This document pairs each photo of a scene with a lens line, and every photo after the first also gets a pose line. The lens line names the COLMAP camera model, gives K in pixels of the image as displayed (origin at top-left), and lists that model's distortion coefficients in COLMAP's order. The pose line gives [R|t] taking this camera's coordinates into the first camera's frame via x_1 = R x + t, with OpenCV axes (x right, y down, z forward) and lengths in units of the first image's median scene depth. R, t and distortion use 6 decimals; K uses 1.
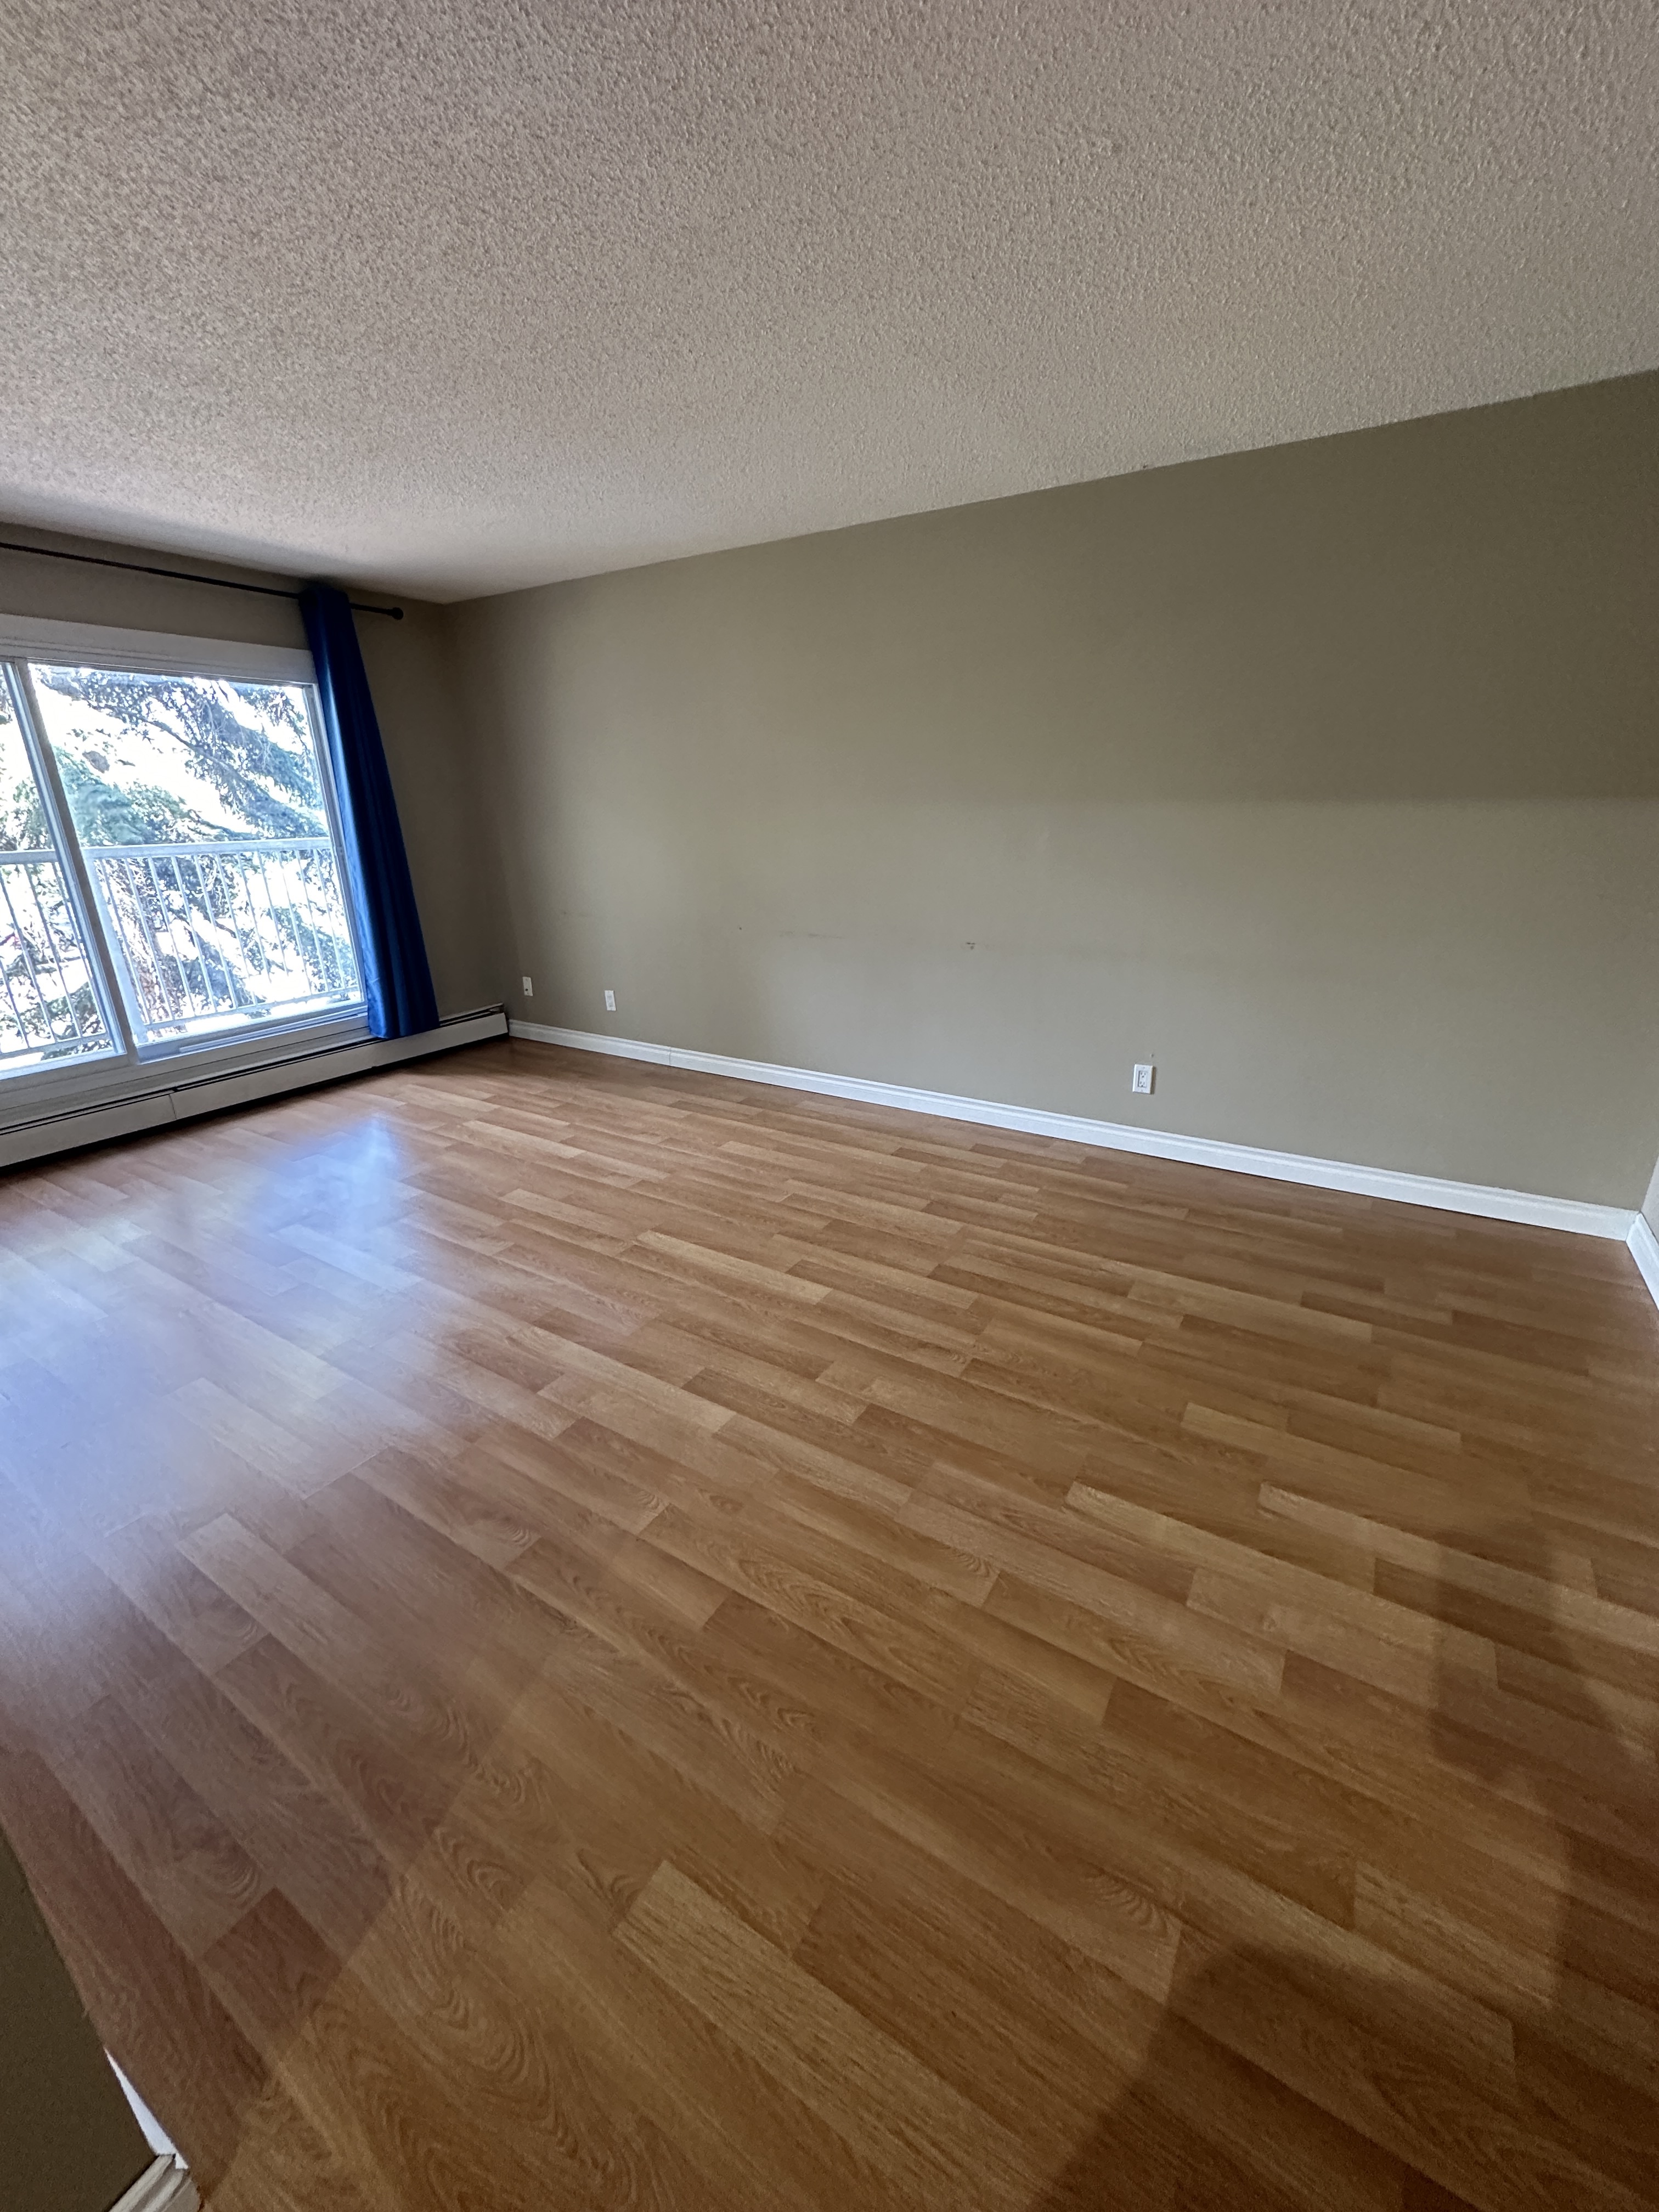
lens RADIAL K [[883.5, 0, 836.1], [0, 883.5, 1104.4], [0, 0, 1]] dist [-0.003337, 0.000870]
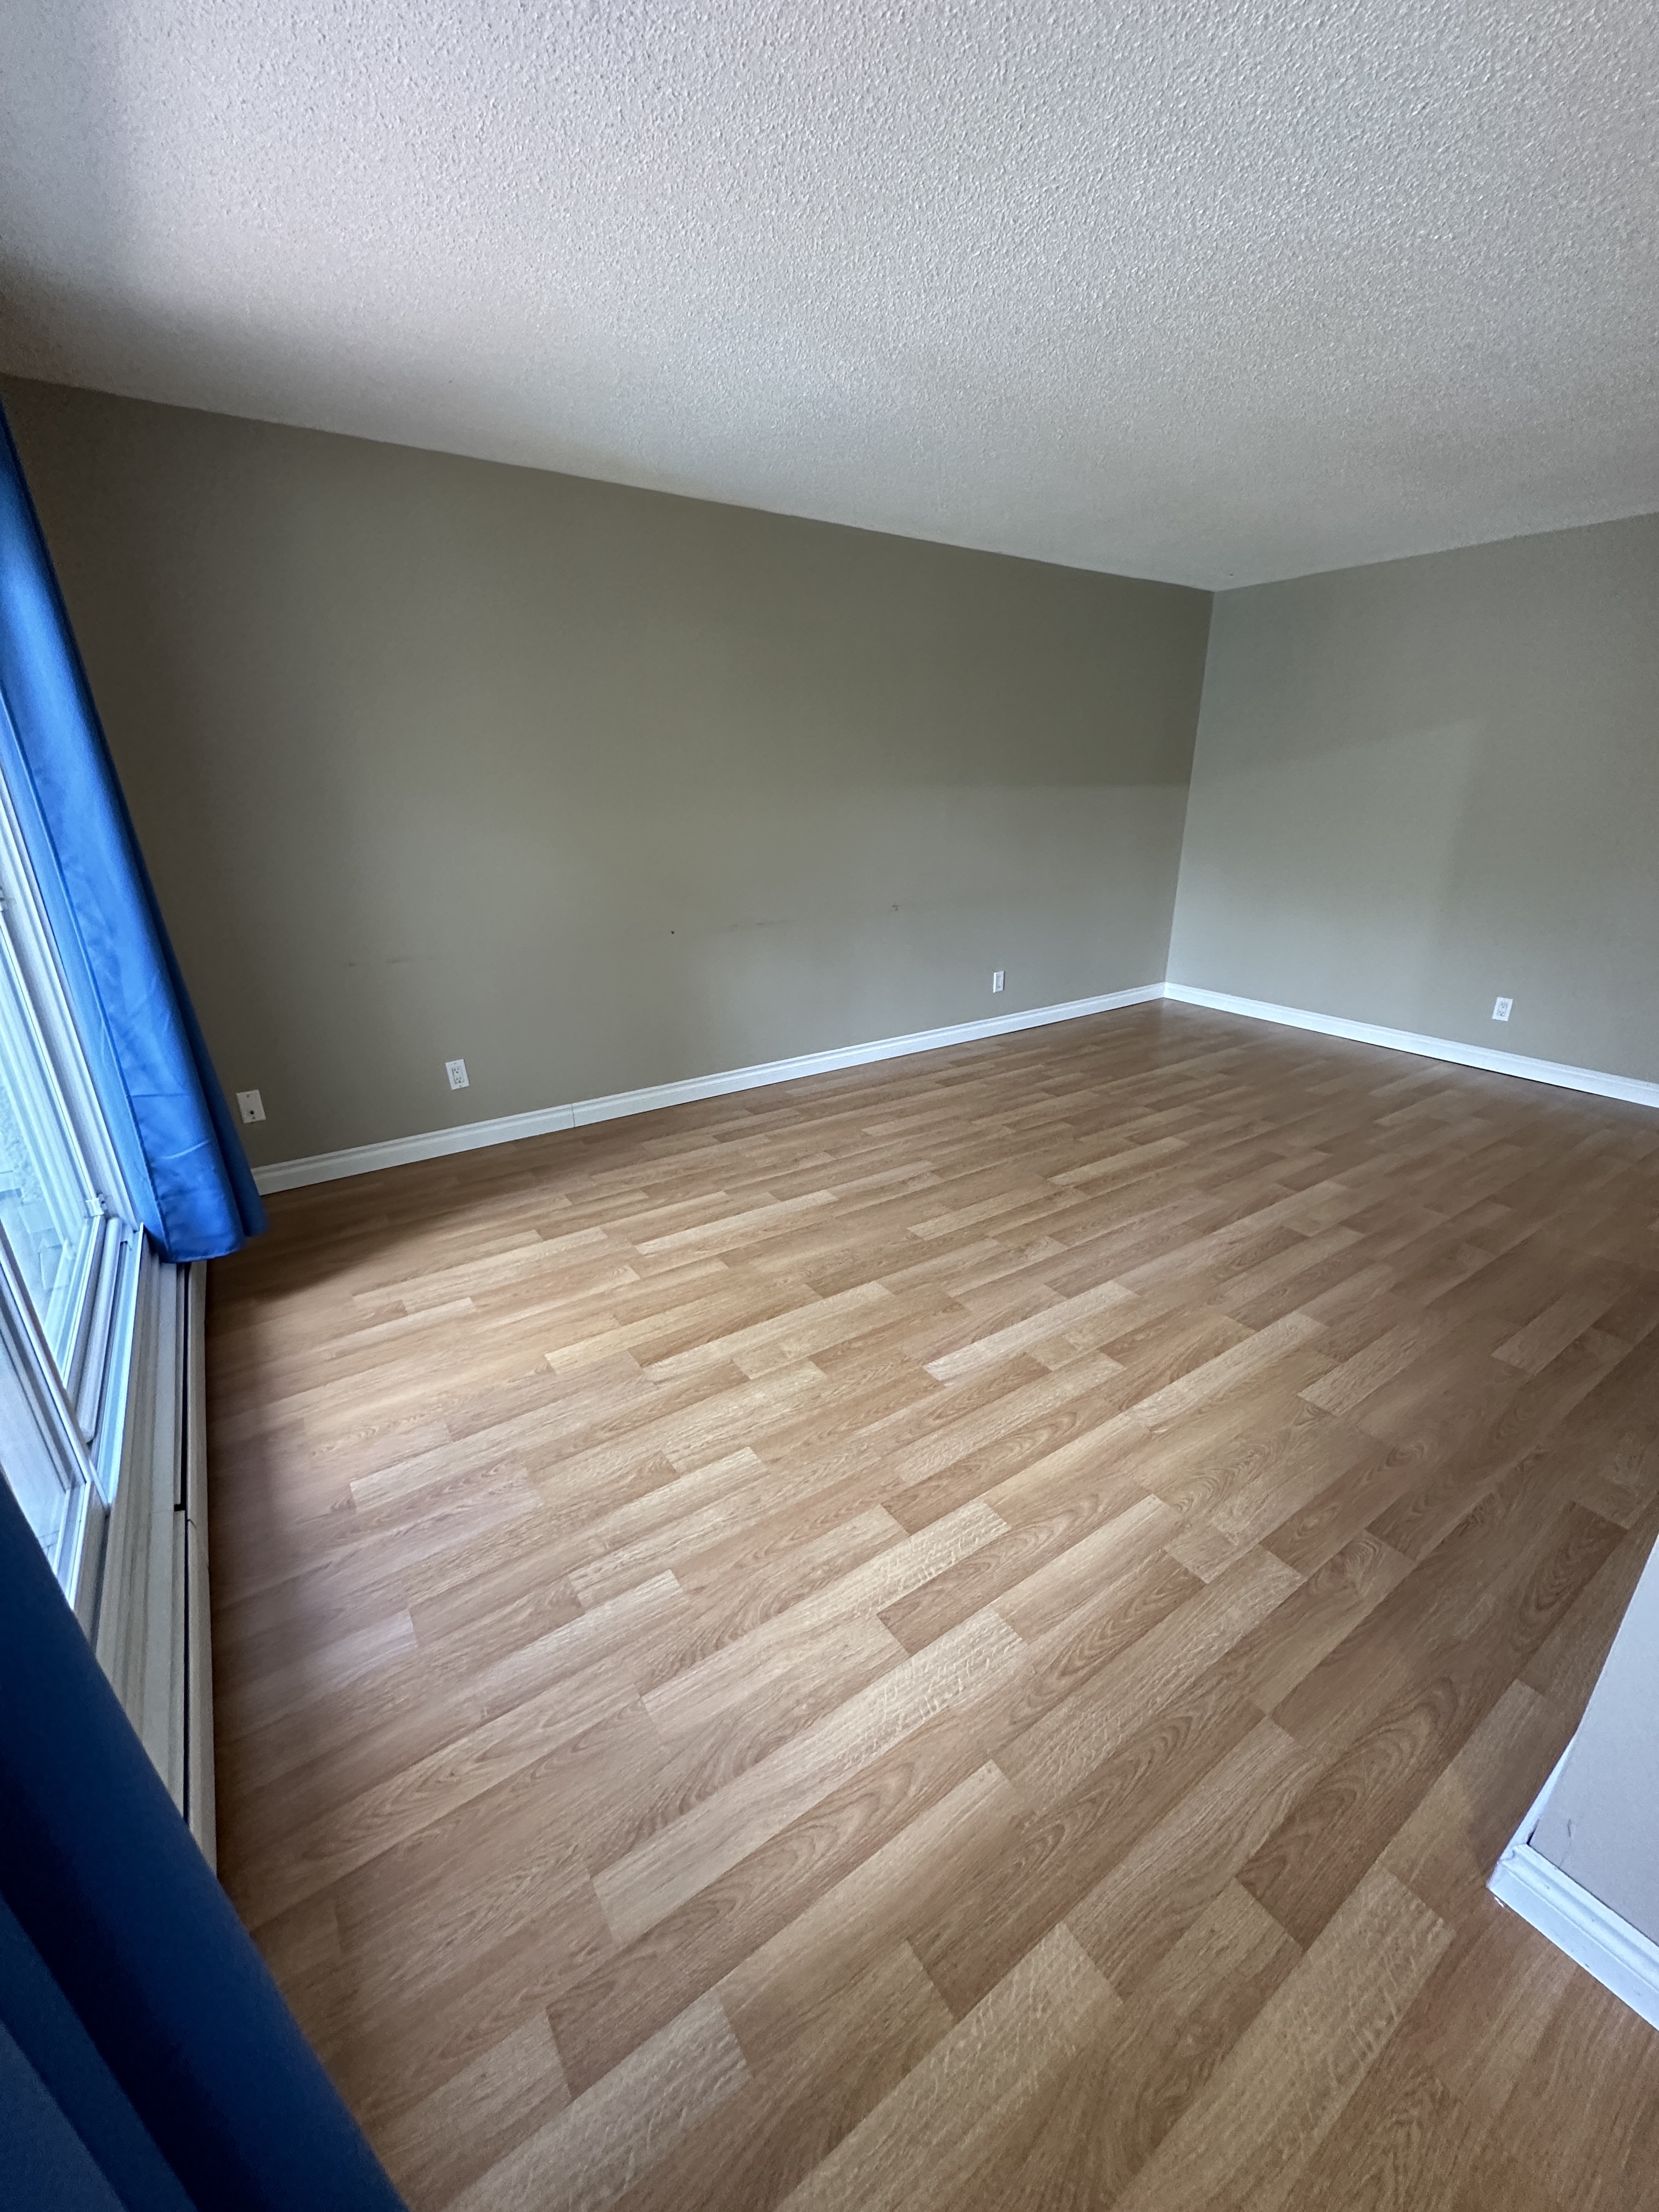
lens RADIAL K [[883.5, 0, 836.1], [0, 883.5, 1104.4], [0, 0, 1]] dist [-0.003337, 0.000870]
pose [[0.400068, -0.308954, 0.862840, -1.074897], [0.299170, 0.933918, 0.195690, -0.206047], [-0.866281, 0.179847, 0.466060, 0.612150]]
